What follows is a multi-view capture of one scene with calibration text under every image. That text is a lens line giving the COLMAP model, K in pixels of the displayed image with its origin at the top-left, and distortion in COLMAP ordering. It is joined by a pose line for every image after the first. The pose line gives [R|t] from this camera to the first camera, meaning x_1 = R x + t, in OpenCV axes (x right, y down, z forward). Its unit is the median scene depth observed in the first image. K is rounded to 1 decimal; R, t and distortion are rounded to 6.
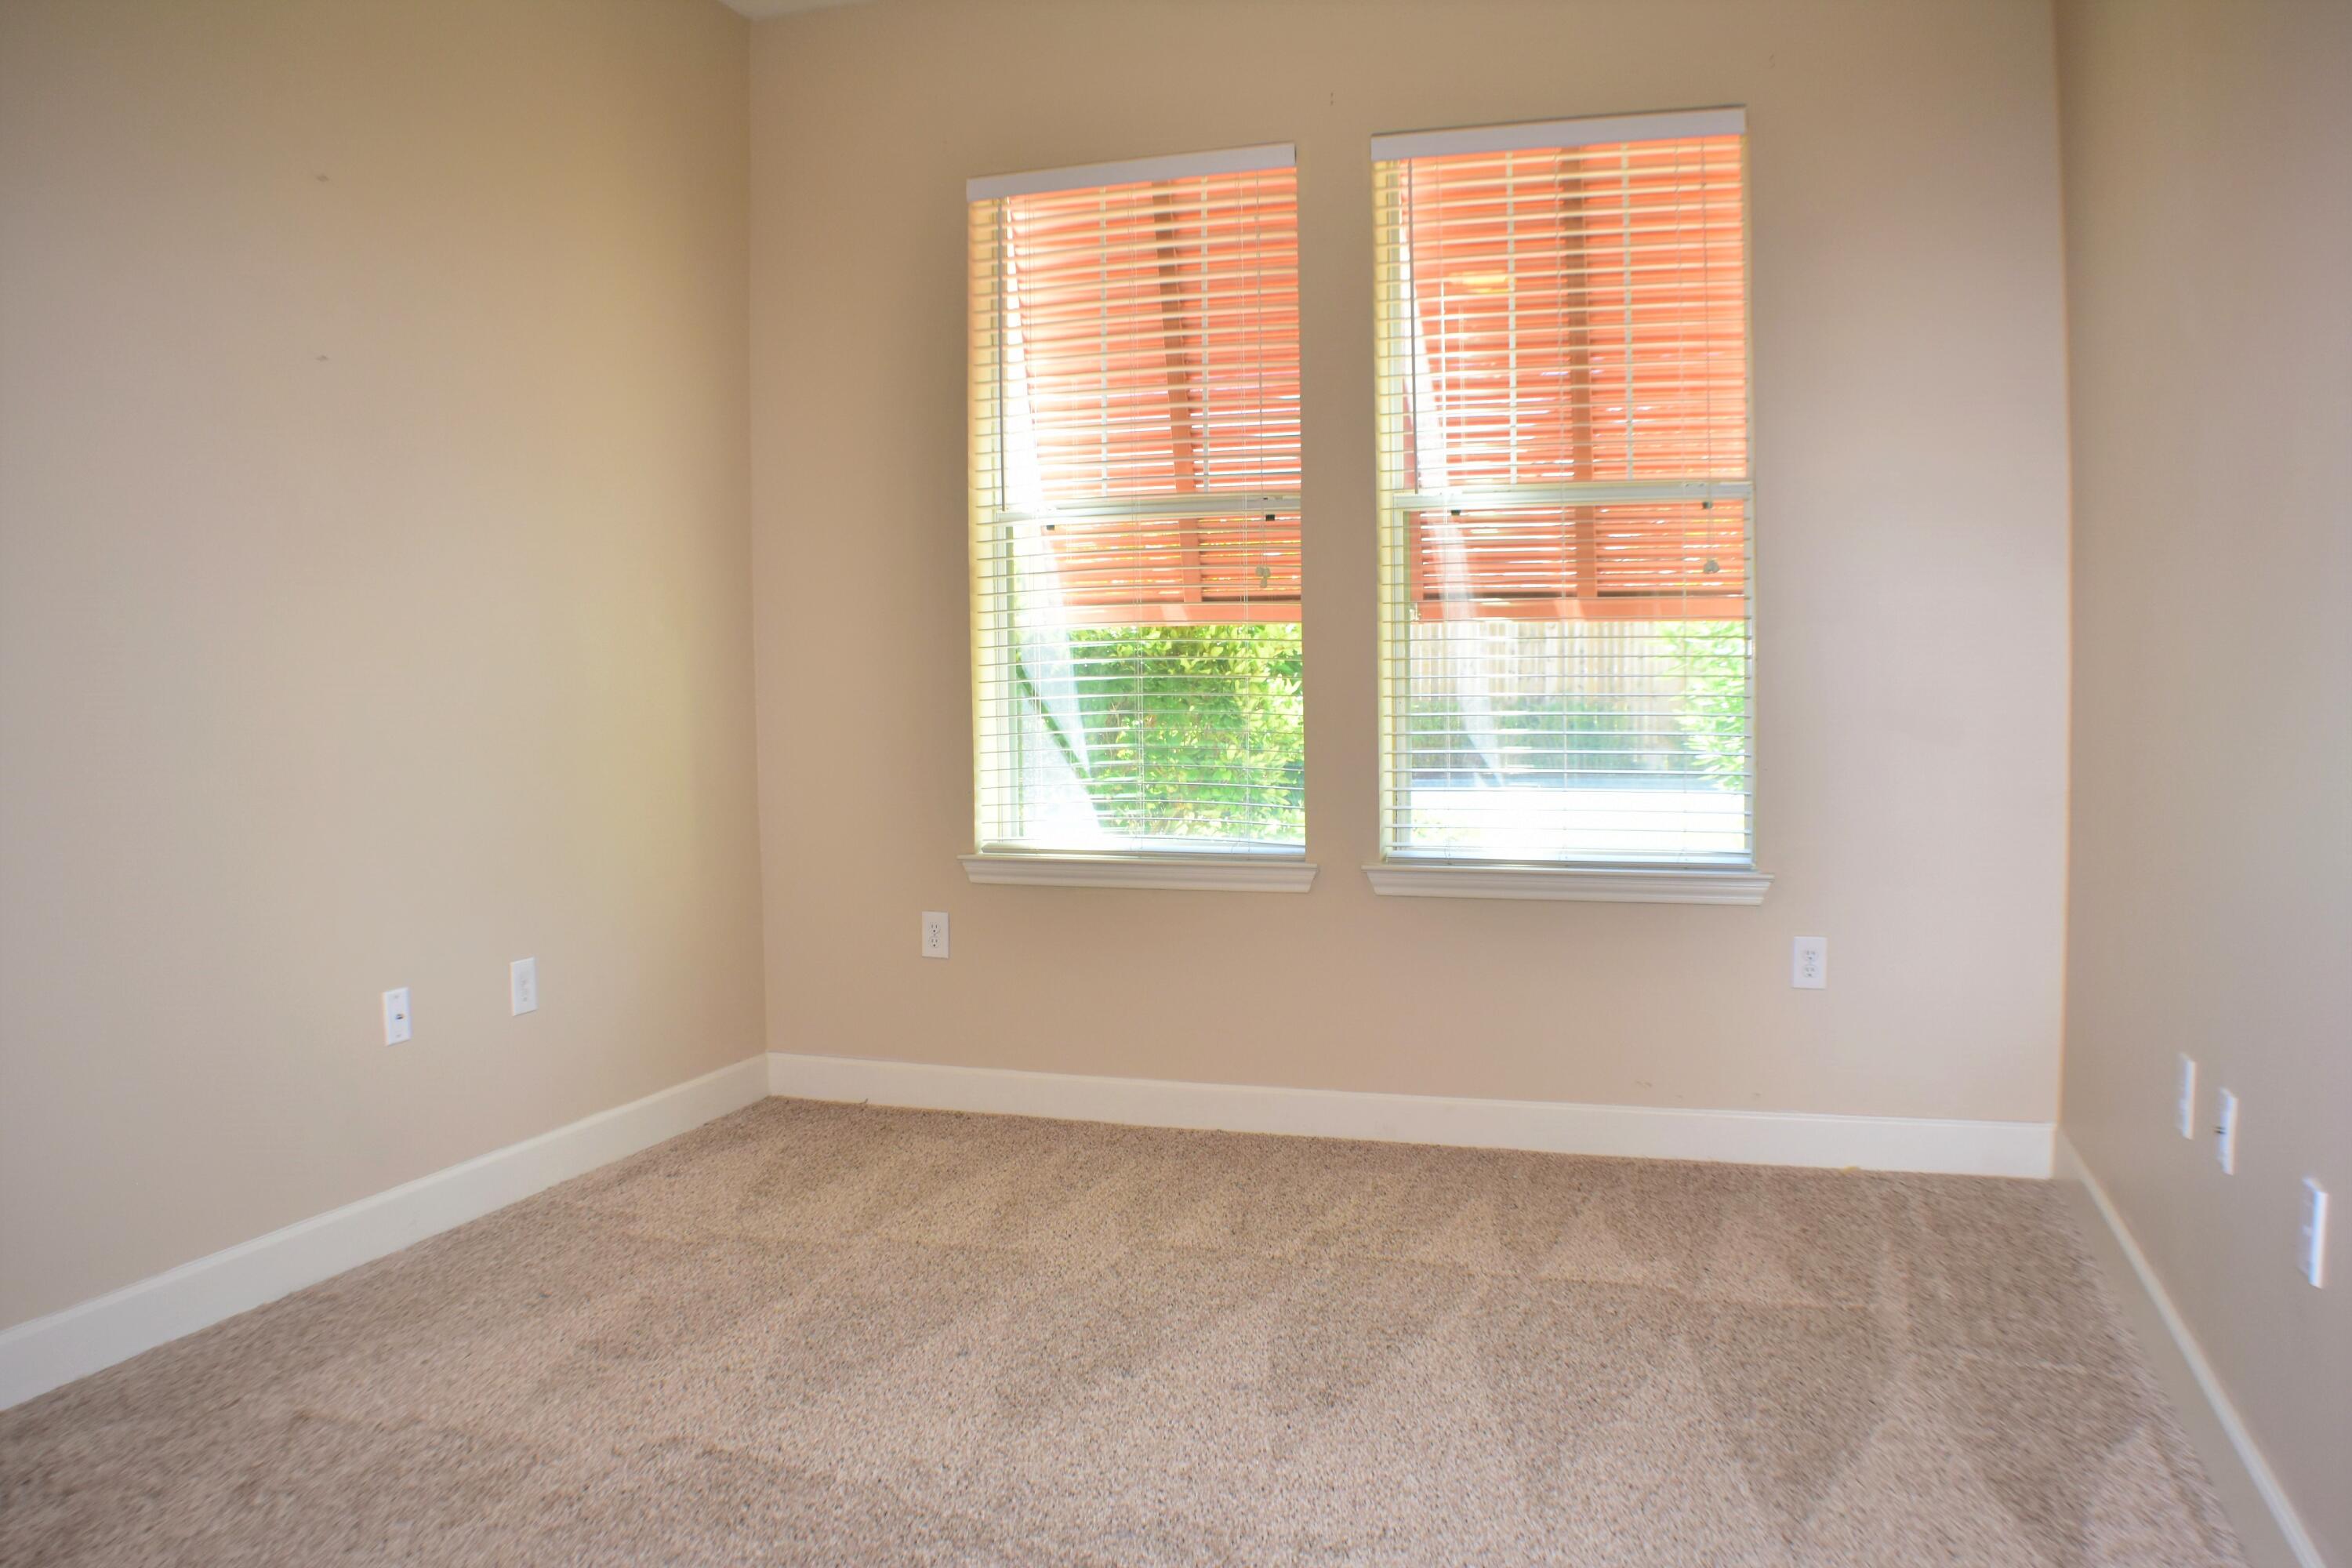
lens RADIAL K [[1778.3, 0, 1192.2], [0, 1778.3, 787.1], [0, 0, 1]] dist [-0.171463, 0.051534]
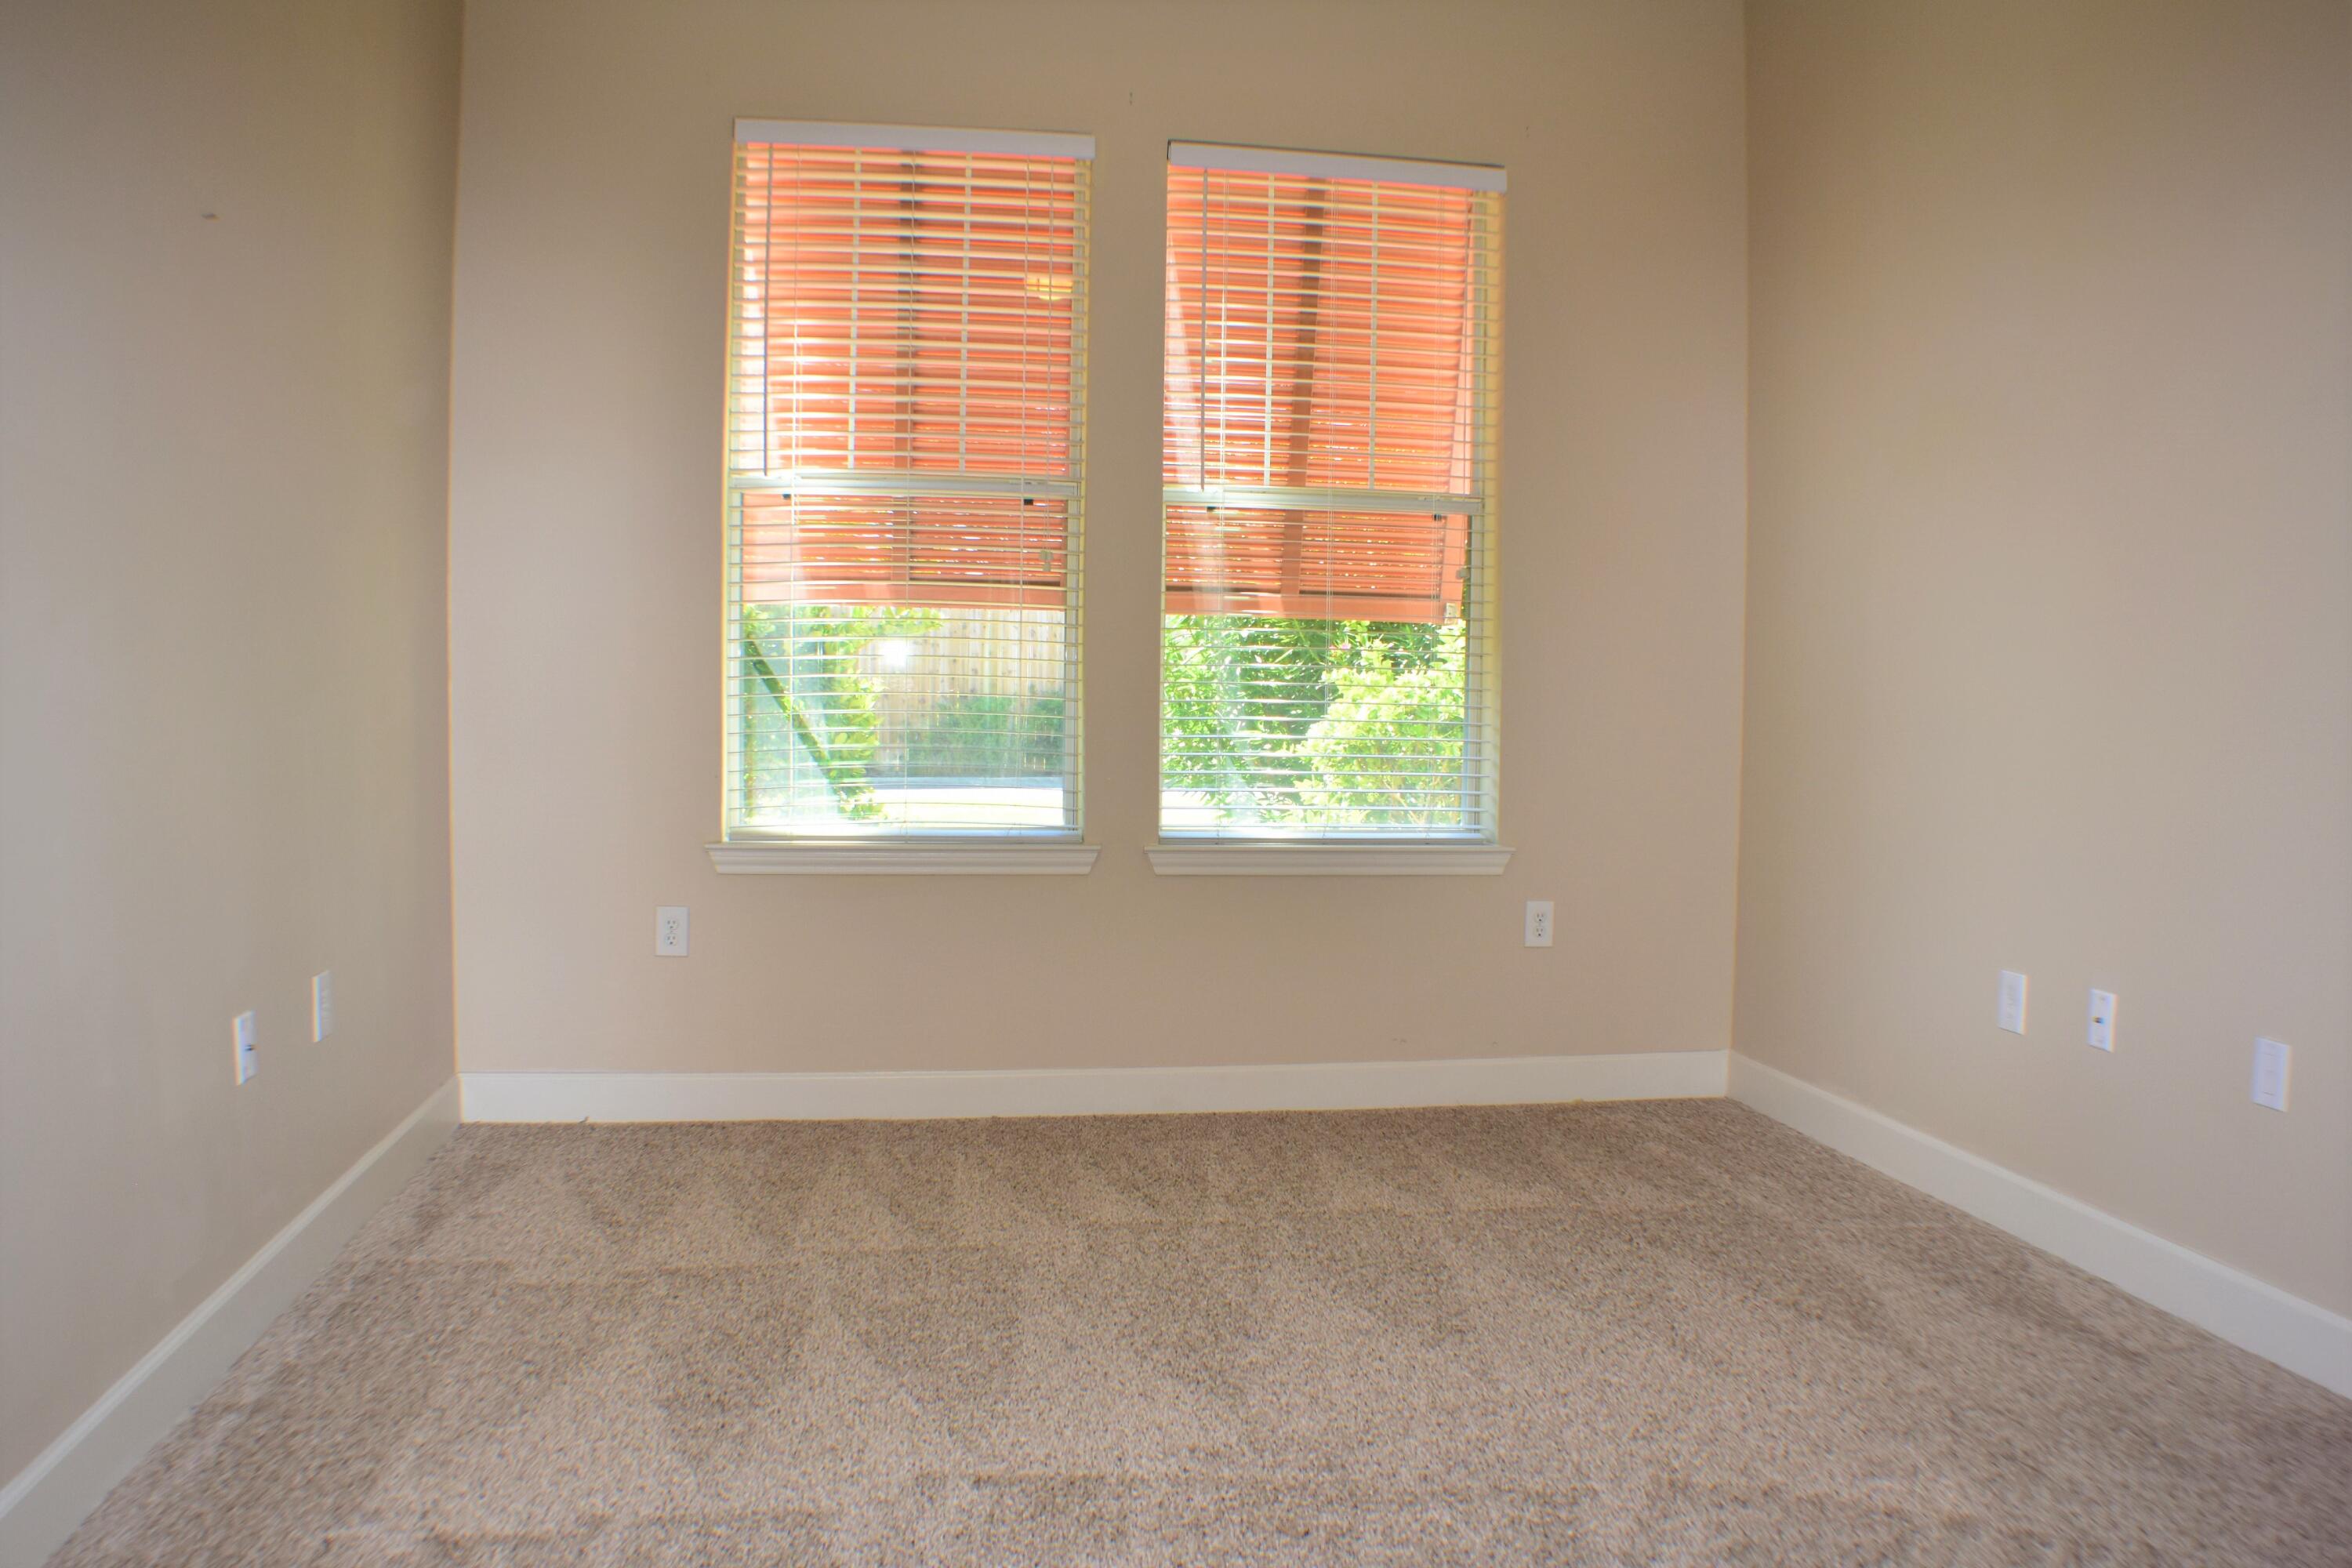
lens RADIAL K [[1778.3, 0, 1192.2], [0, 1778.3, 787.1], [0, 0, 1]] dist [-0.171463, 0.051534]
pose [[0.882519, -0.000914, 0.470277, -0.392915], [0.001121, 0.999999, -0.000159, 0.010880], [-0.470276, 0.000667, 0.882519, 0.083860]]
